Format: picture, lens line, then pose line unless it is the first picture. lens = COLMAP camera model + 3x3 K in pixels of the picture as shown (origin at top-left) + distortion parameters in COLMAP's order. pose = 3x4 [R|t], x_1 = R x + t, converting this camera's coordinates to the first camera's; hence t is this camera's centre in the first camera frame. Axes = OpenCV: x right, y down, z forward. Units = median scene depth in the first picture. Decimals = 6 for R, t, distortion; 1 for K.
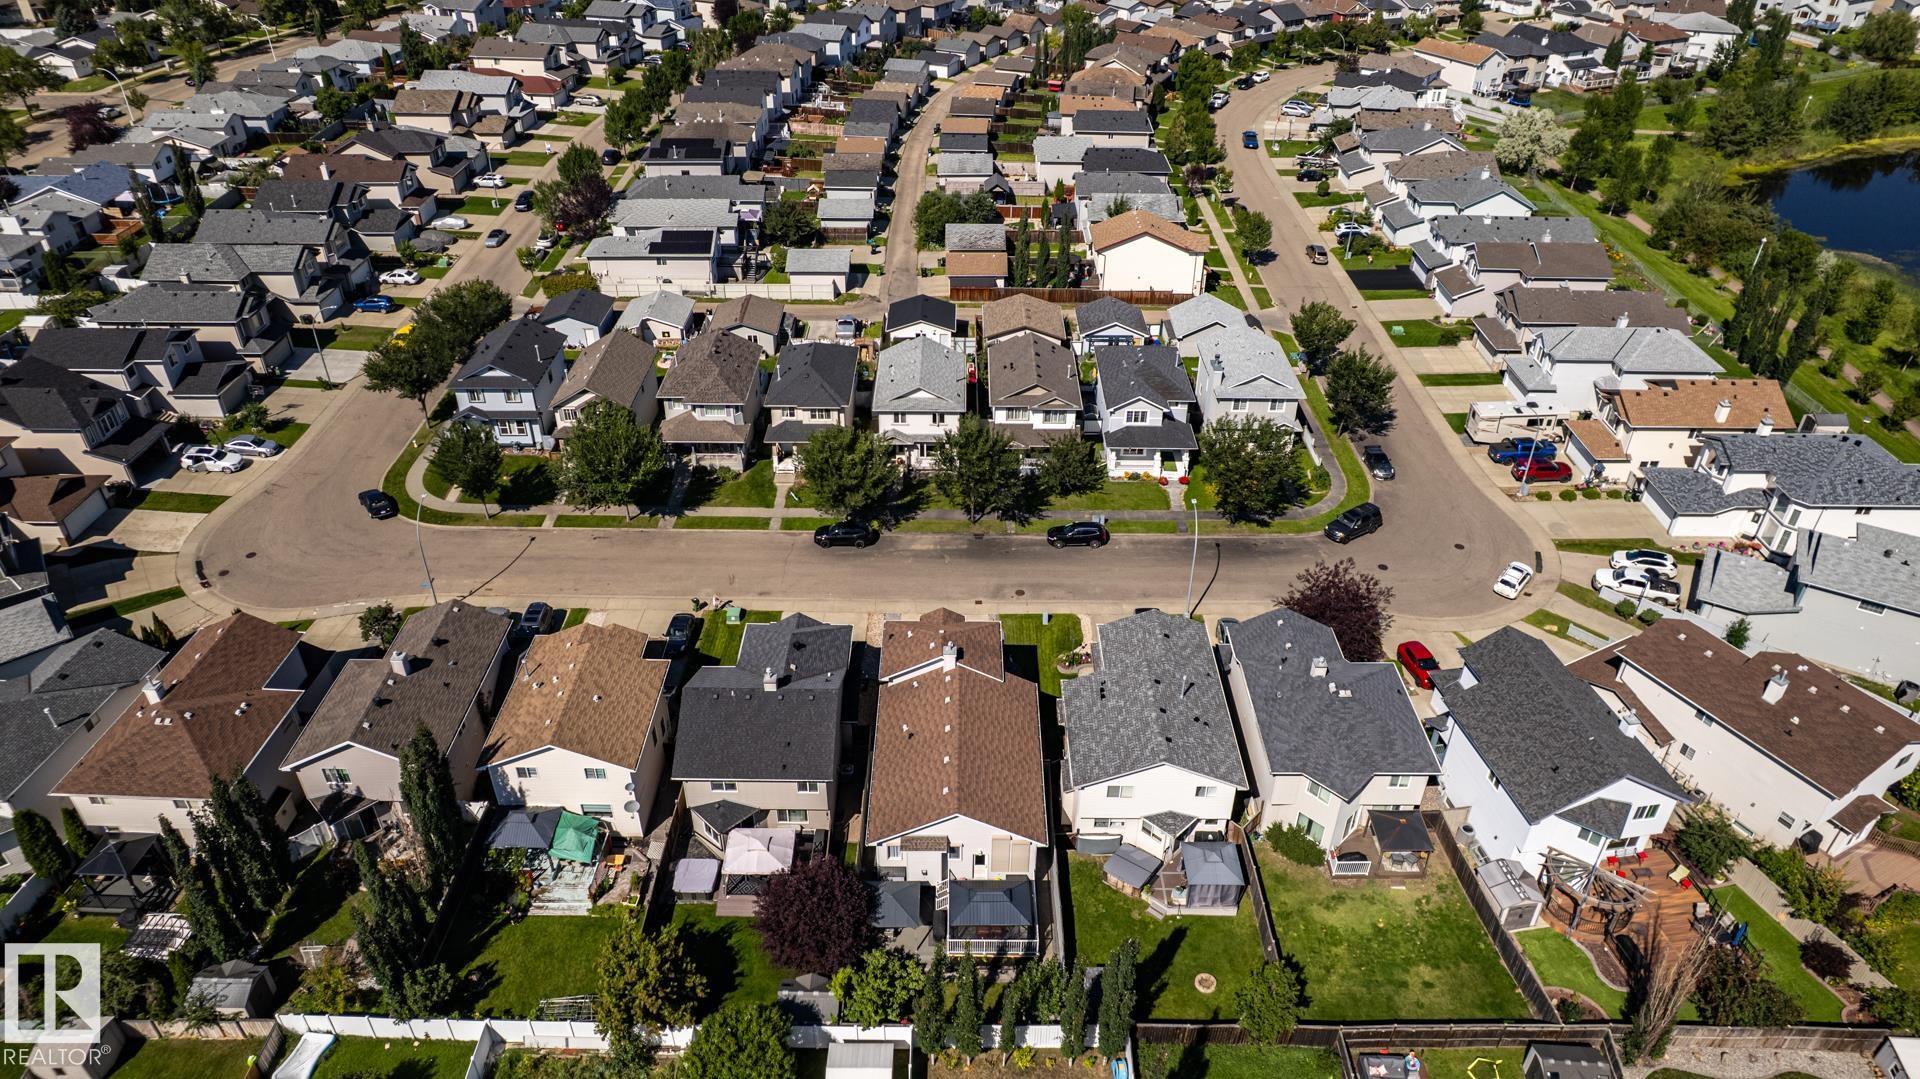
lens RADIAL K [[1226.8, 0, 960.0], [0, 1226.8, 539.5], [0, 0, 1]] dist [-0.041109, 0.003771]
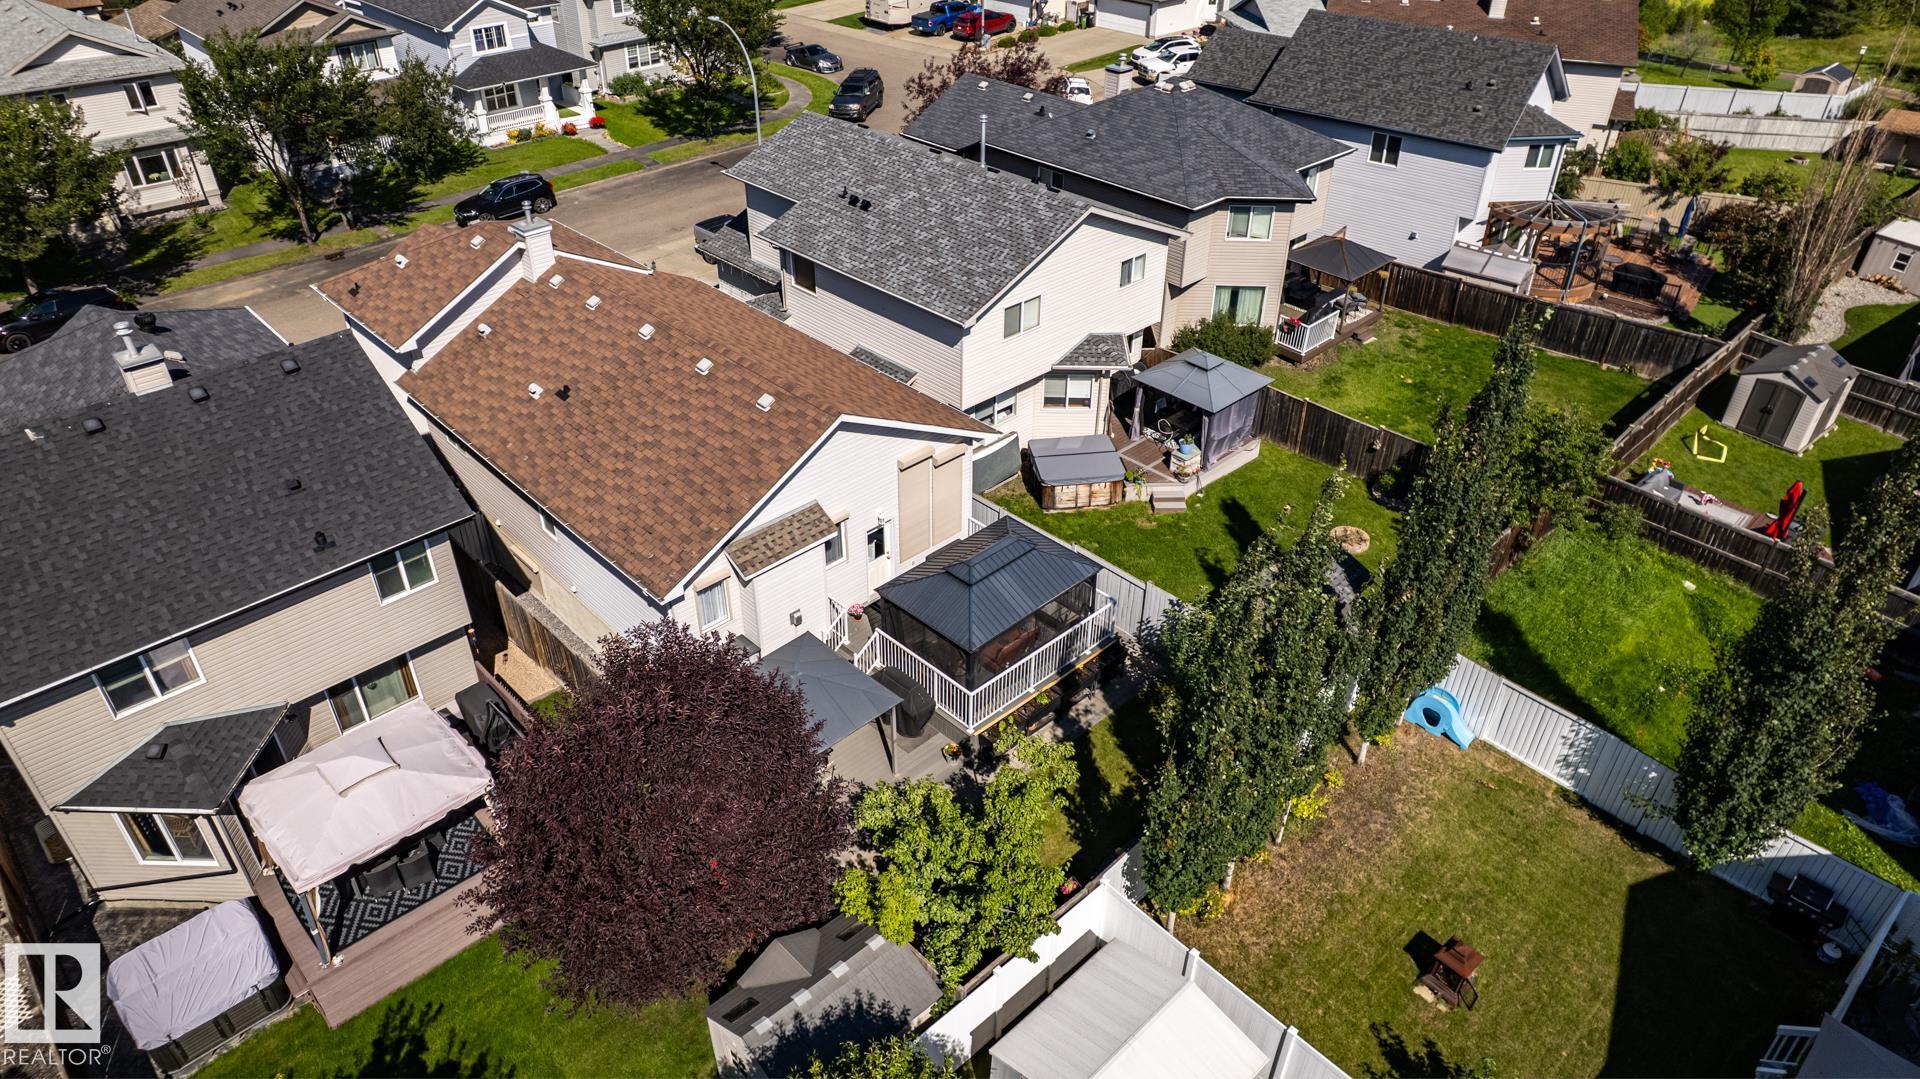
lens RADIAL K [[1226.8, 0, 960.0], [0, 1226.8, 539.5], [0, 0, 1]] dist [-0.041109, 0.003771]
pose [[0.718120, -0.398947, 0.570215, -0.153482], [0.389959, 0.909329, 0.145097, 0.152679], [-0.576399, 0.118164, 0.808580, 0.461287]]
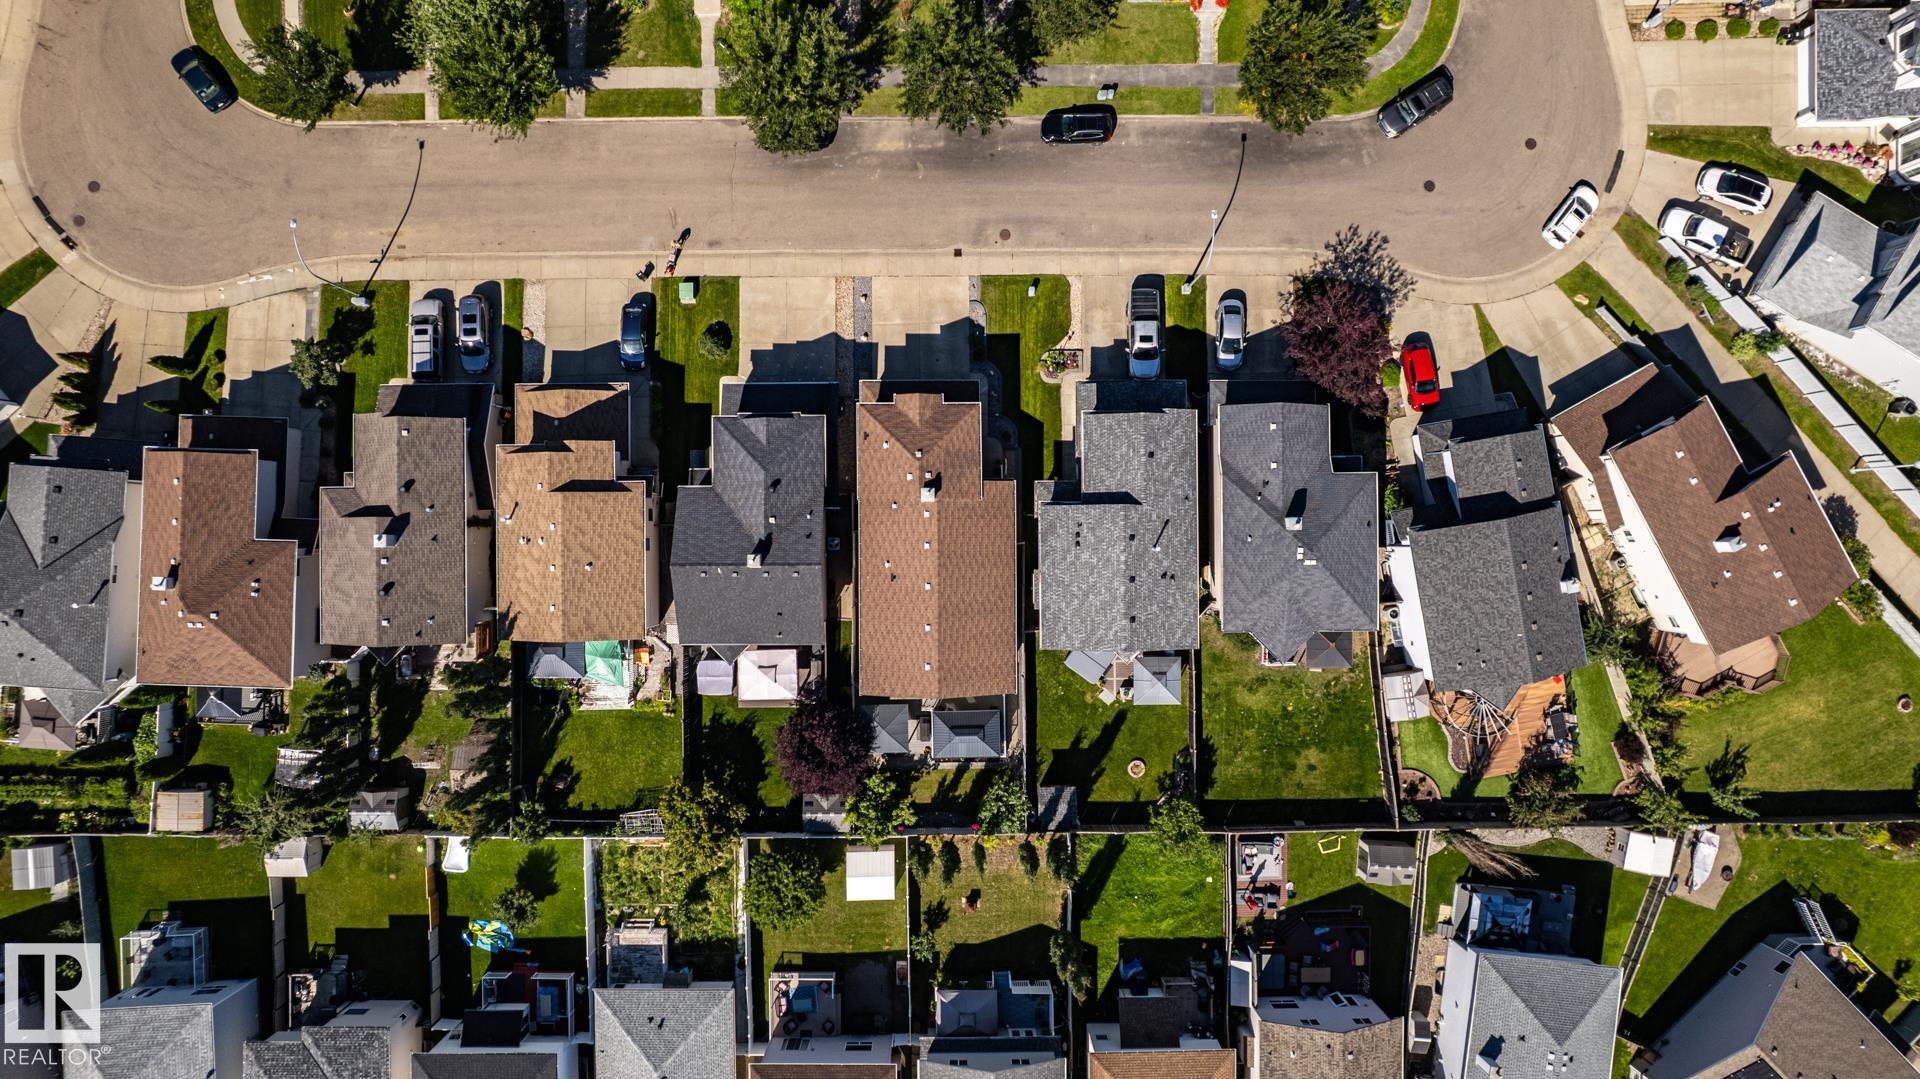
lens RADIAL K [[1226.8, 0, 960.0], [0, 1226.8, 539.5], [0, 0, 1]] dist [-0.041109, 0.003771]
pose [[0.999920, -0.011841, 0.004502, 0.010371], [0.002953, 0.563463, 0.826136, -0.567679], [-0.012319, -0.826056, 0.563453, 0.331711]]
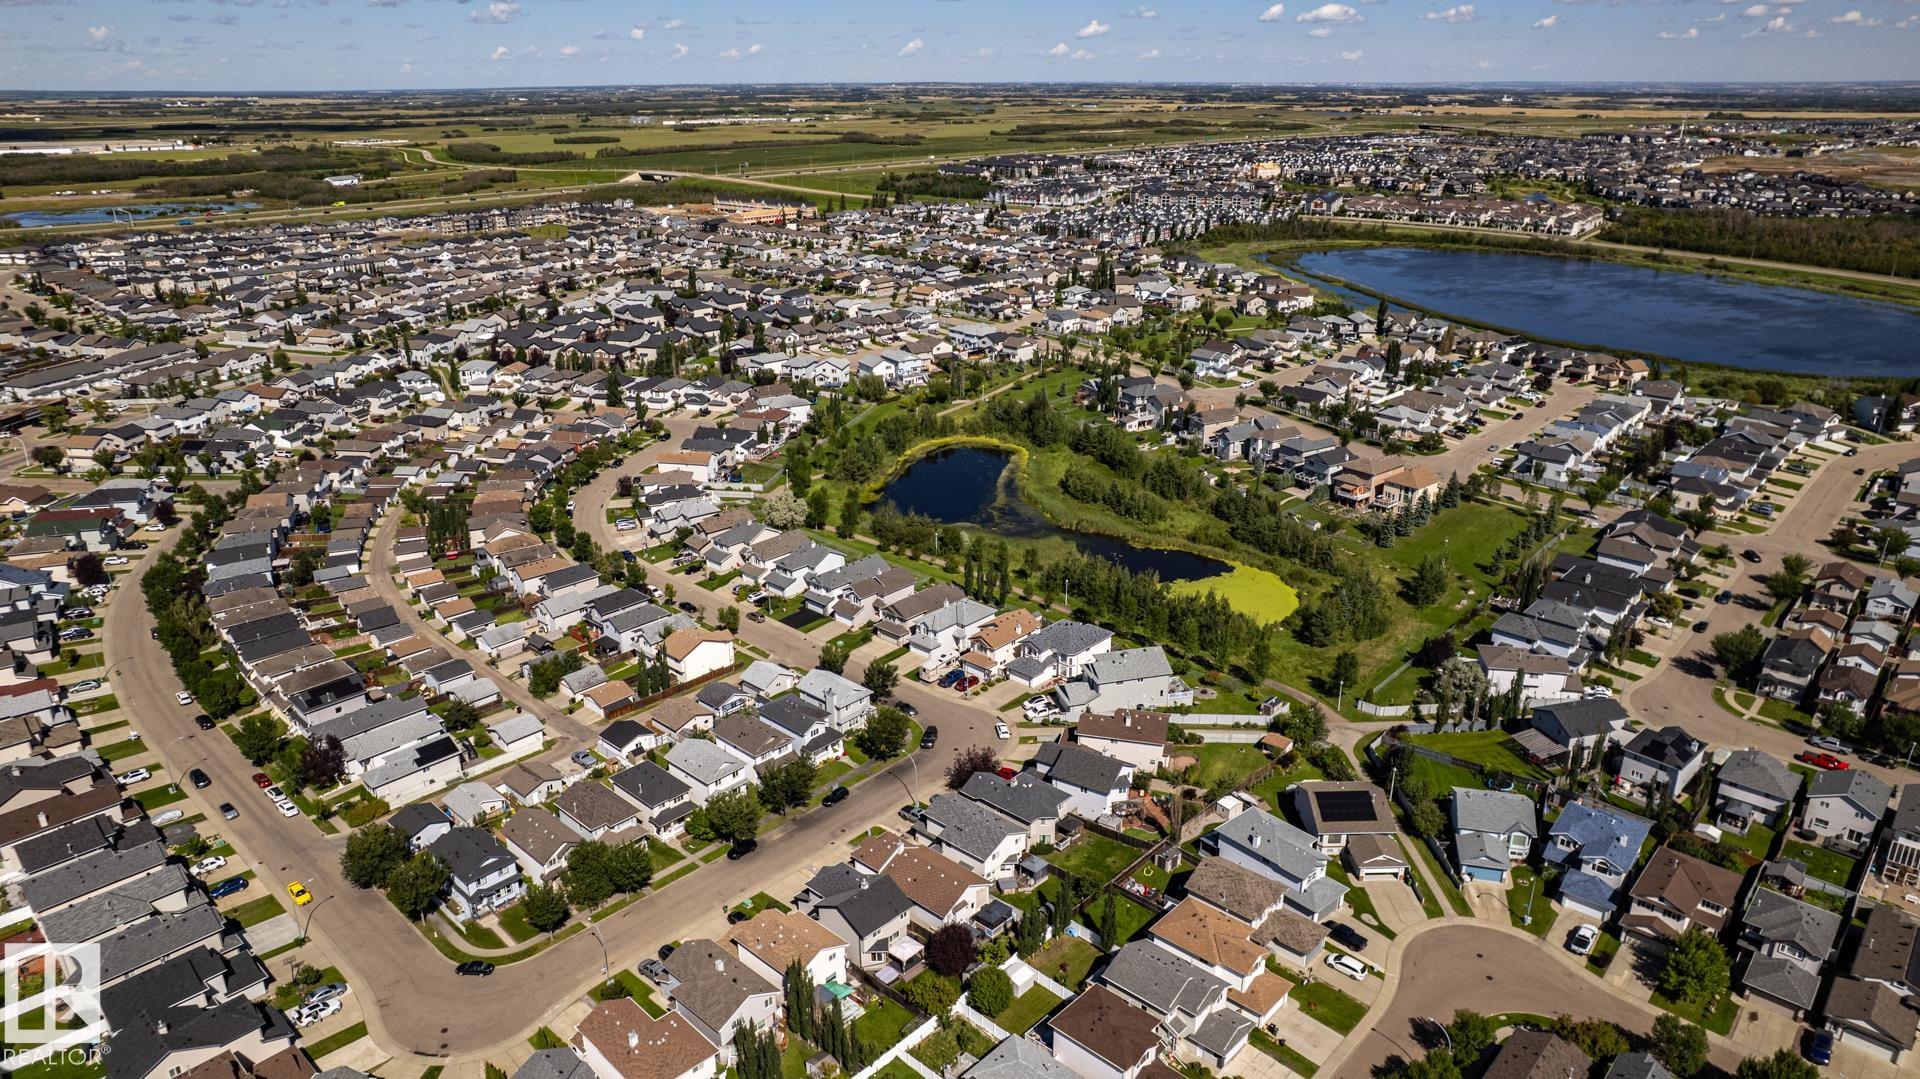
lens RADIAL K [[1226.8, 0, 960.0], [0, 1226.8, 539.5], [0, 0, 1]] dist [-0.041109, 0.003771]
pose [[0.675197, -0.270220, 0.686360, -1.075978], [0.417576, 0.907055, -0.053676, -0.202567], [-0.608062, 0.322849, 0.725279, -0.717028]]
